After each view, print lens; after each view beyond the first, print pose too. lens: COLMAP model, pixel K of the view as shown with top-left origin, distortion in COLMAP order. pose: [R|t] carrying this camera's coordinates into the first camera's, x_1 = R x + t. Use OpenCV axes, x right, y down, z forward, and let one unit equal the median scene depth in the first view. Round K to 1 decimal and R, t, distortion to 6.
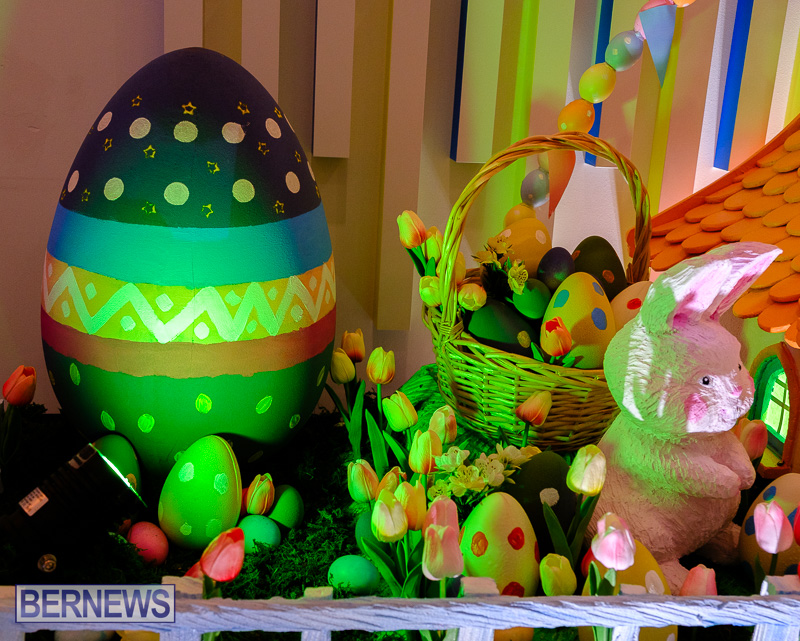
lens RADIAL K [[989.8, 0, 373.5], [0, 989.8, 321.4], [0, 0, 1]] dist [0.005487, -0.014749]
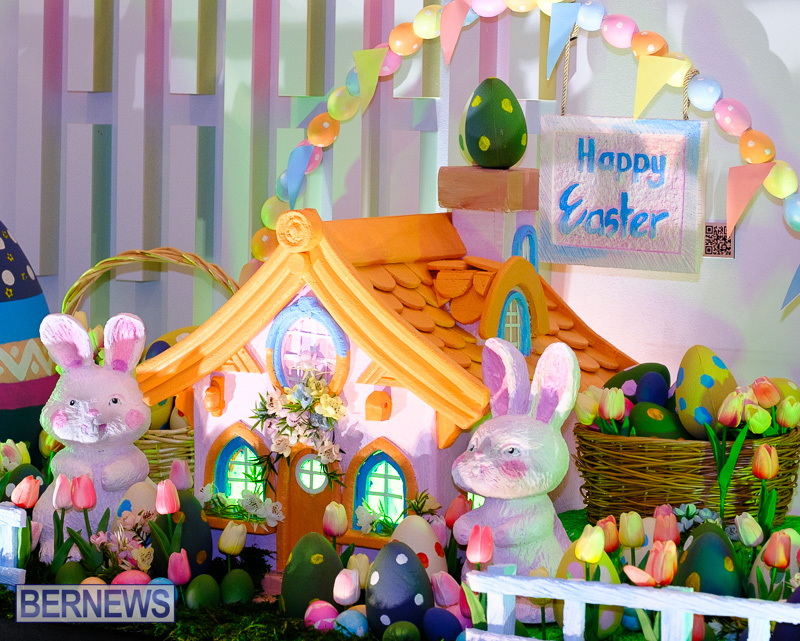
lens RADIAL K [[3218.1, 0, 400.0], [0, 3218.1, 320.5], [0, 0, 1]] dist [-0.056201, -1.299575]
pose [[0.776917, 0.007716, -0.629556, 3.309506], [-0.153687, 0.972001, -0.177747, 0.636360], [0.610558, 0.234849, 0.756350, -2.073243]]
